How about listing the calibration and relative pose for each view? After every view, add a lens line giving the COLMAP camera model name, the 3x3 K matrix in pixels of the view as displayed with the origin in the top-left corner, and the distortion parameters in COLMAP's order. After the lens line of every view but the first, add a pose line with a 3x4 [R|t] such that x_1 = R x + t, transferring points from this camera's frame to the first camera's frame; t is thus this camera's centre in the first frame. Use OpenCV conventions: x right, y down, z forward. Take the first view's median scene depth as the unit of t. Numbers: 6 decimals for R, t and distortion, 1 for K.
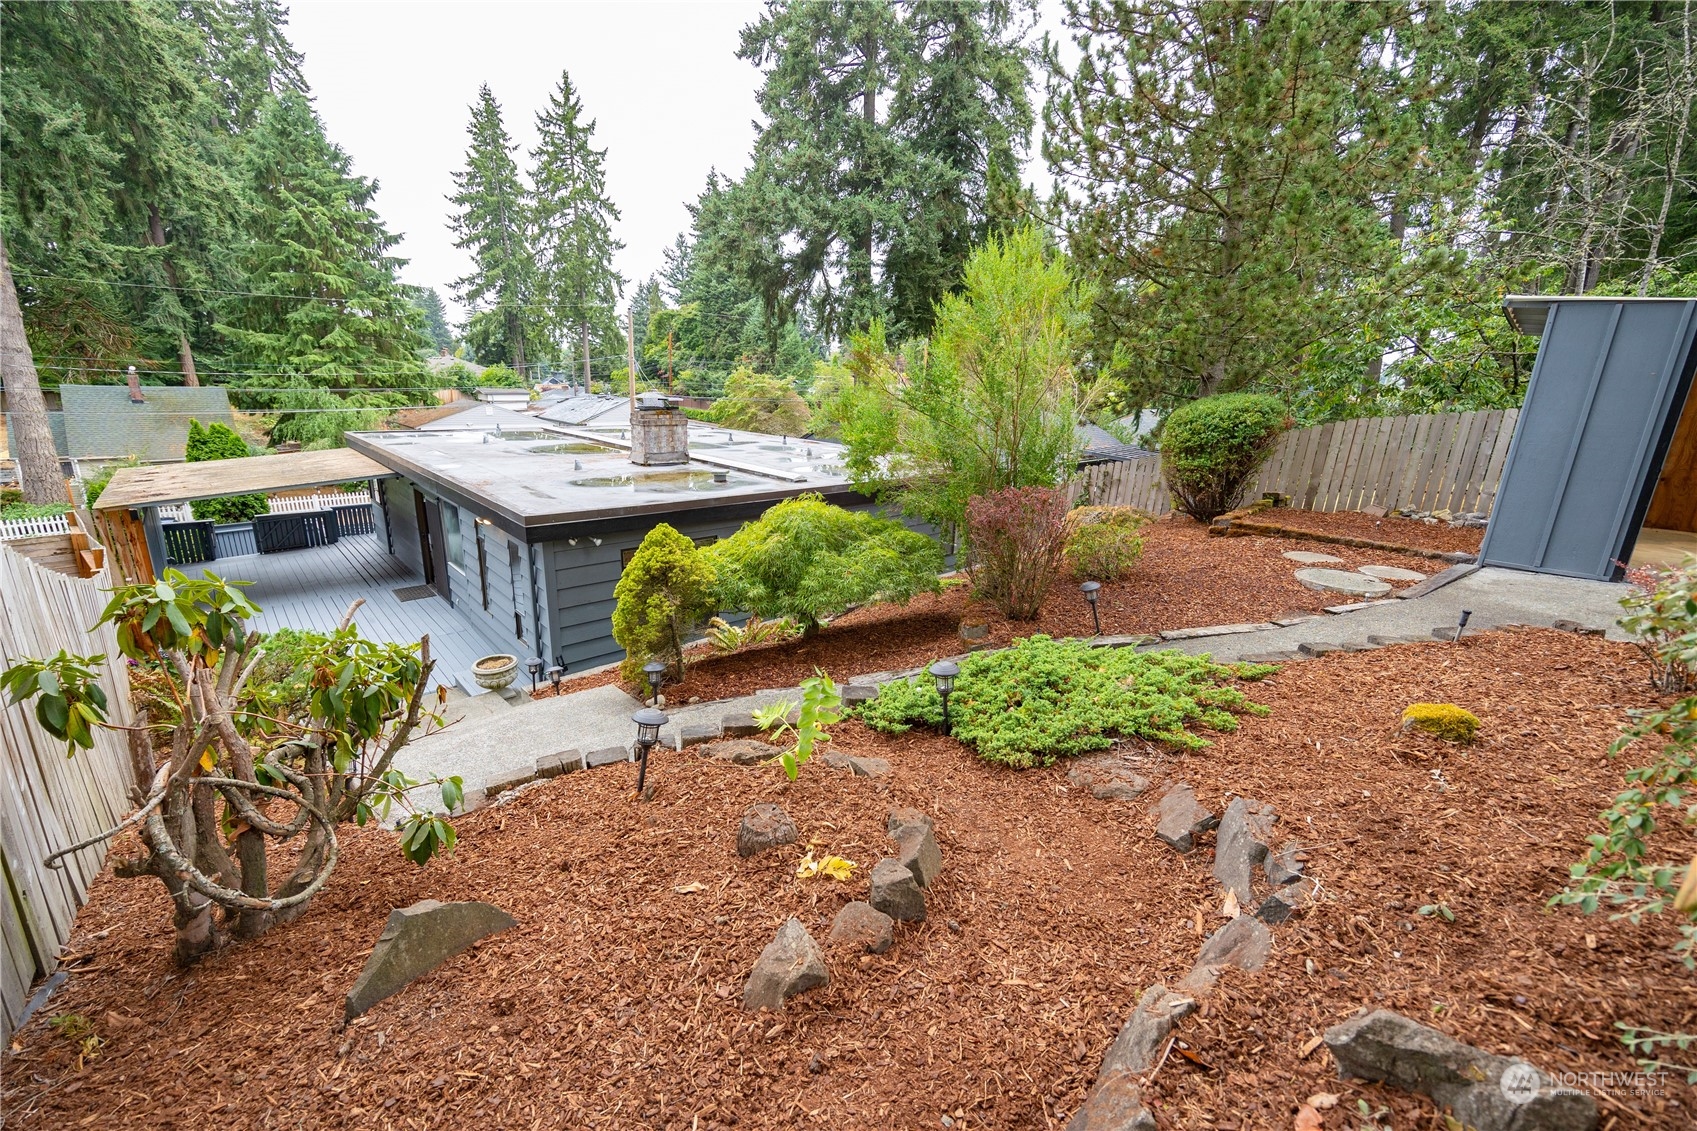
lens RADIAL K [[675.3, 0, 853.1], [0, 675.3, 564.4], [0, 0, 1]] dist [0.001723, -0.001672]
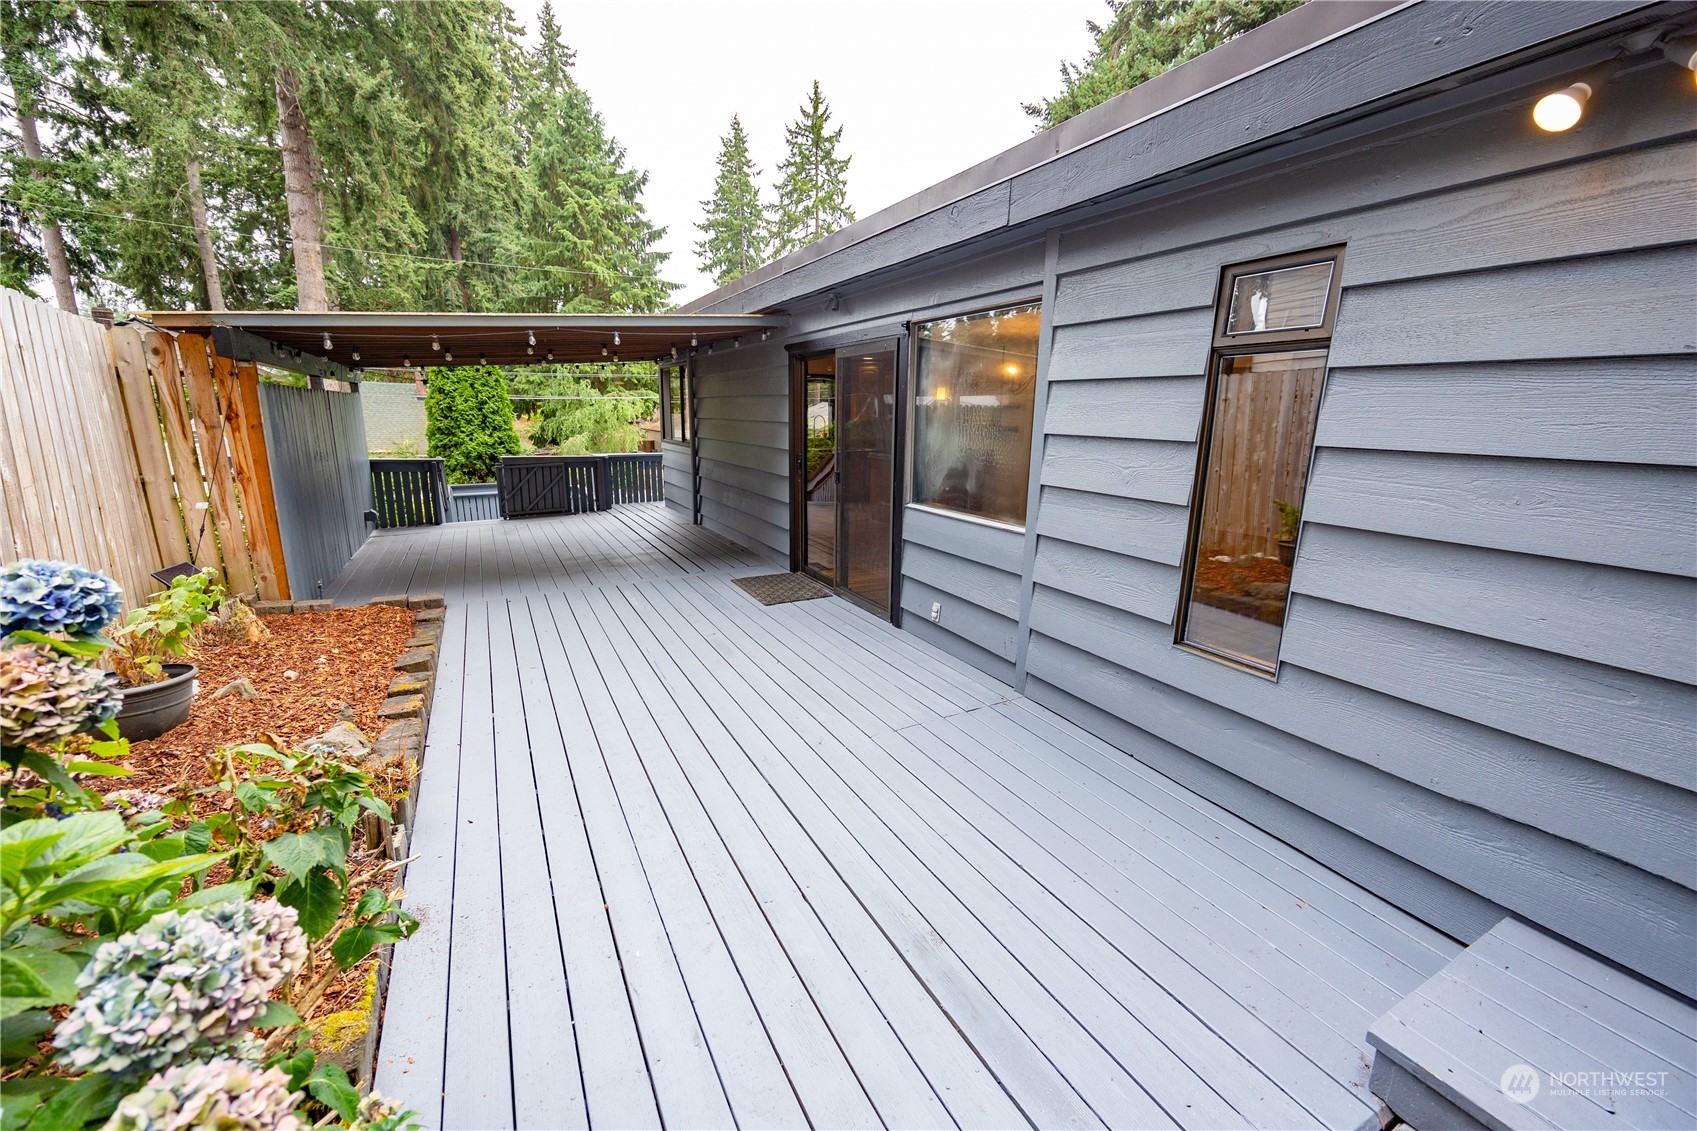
lens RADIAL K [[675.3, 0, 851.4], [0, 675.3, 561.7], [0, 0, 1]] dist [0.001723, -0.001672]
pose [[0.965120, 0.036664, -0.259228, -0.169908], [-0.051927, 0.997282, -0.052275, 0.015645], [0.256607, 0.063913, 0.964400, 0.202571]]
